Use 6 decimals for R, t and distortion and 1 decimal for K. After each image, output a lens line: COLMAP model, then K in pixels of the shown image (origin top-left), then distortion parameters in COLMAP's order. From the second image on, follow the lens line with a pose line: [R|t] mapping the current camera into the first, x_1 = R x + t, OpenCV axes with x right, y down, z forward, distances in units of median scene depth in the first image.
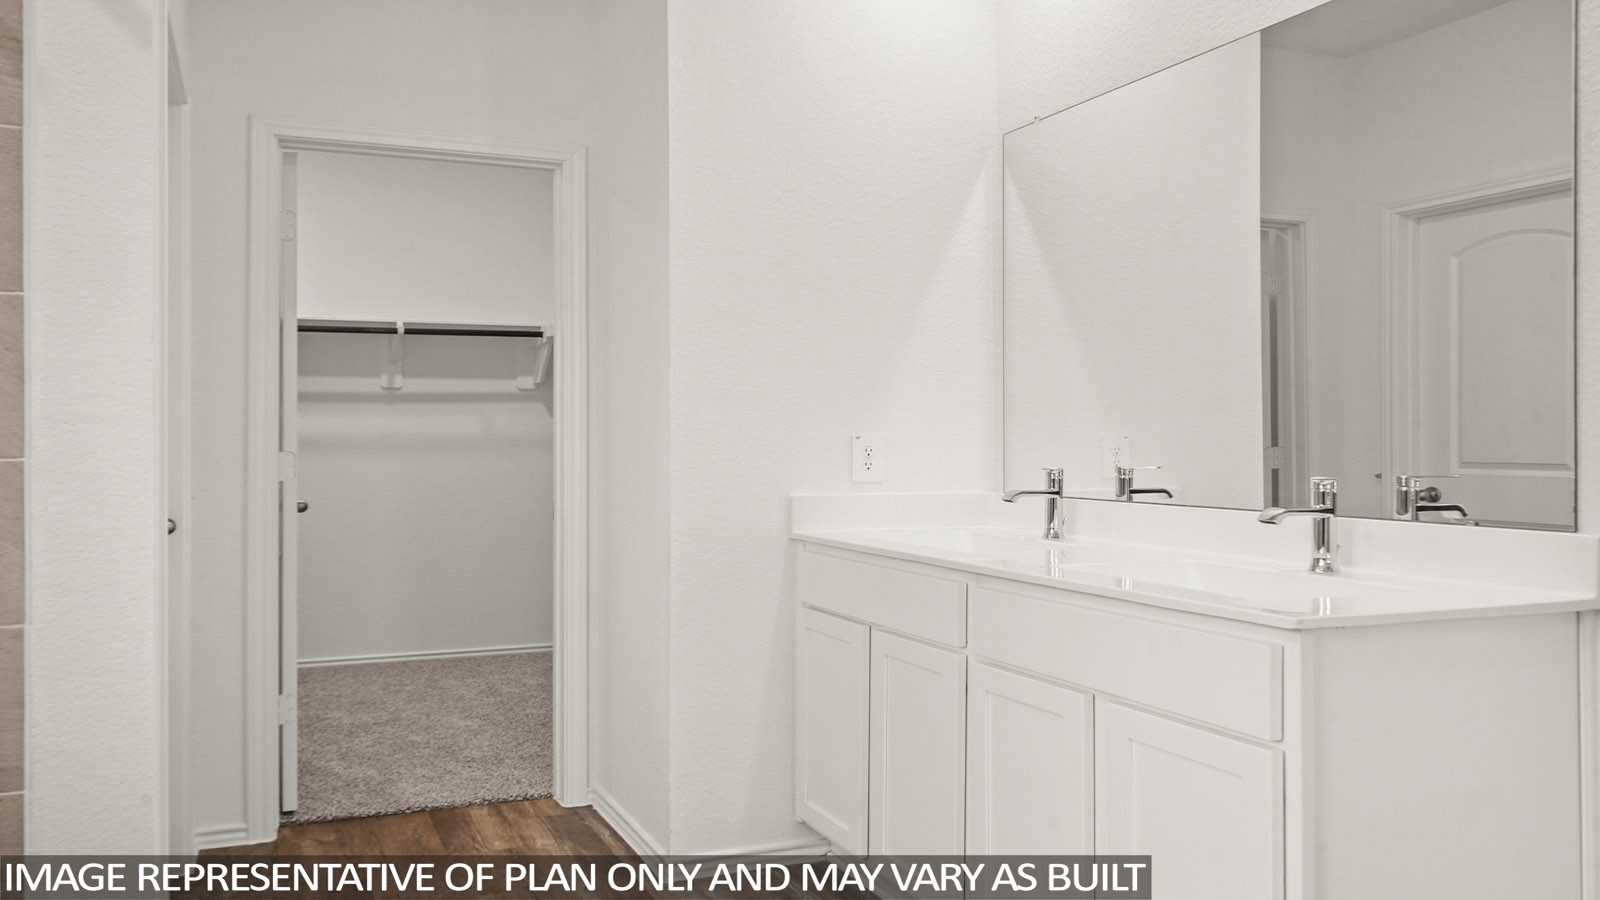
lens RADIAL K [[1286.9, 0, 800.0], [0, 1286.9, 450.0], [0, 0, 1]] dist [0.014303, 0.003684]
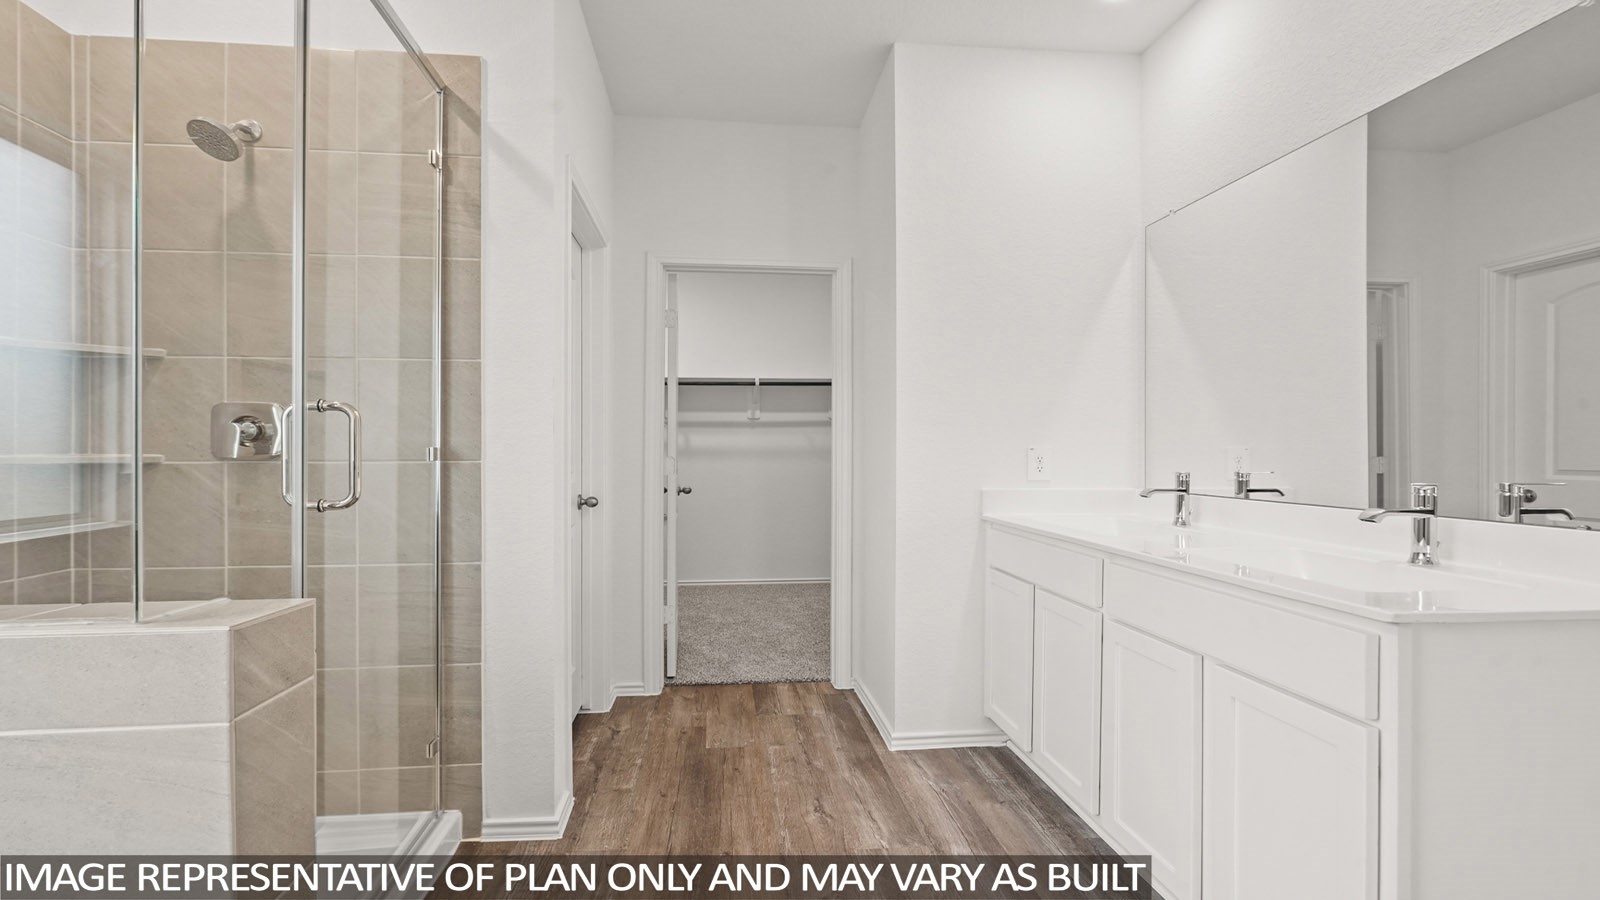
lens RADIAL K [[785.5, 0, 792.5], [0, 785.5, 460.2], [0, 0, 1]] dist [0.000189, 0.001358]
pose [[0.957923, 0.005469, -0.286972, 0.041127], [-0.004116, 0.999977, 0.005319, -0.000857], [0.286995, -0.003914, 0.957924, 0.101942]]
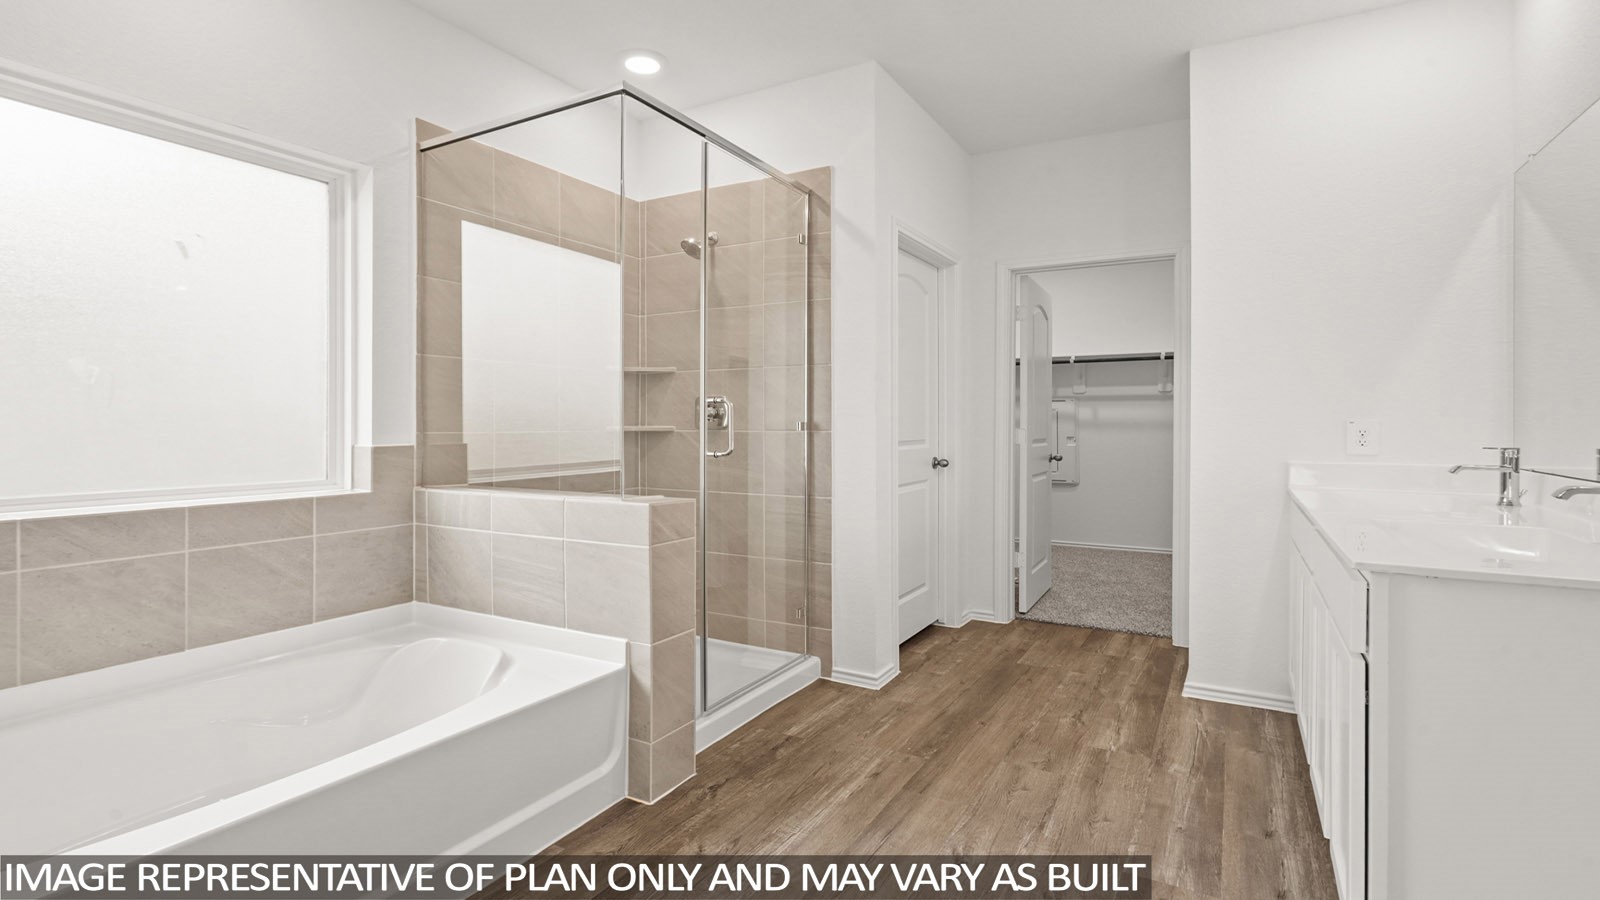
lens RADIAL K [[742.7, 0, 799.6], [0, 742.7, 440.8], [0, 0, 1]] dist [-0.001310, 0.000366]
pose [[0.627451, 0.021381, -0.778363, 0.294516], [-0.006629, 0.999733, 0.022119, -0.003526], [0.778628, -0.008719, 0.627425, 0.036869]]
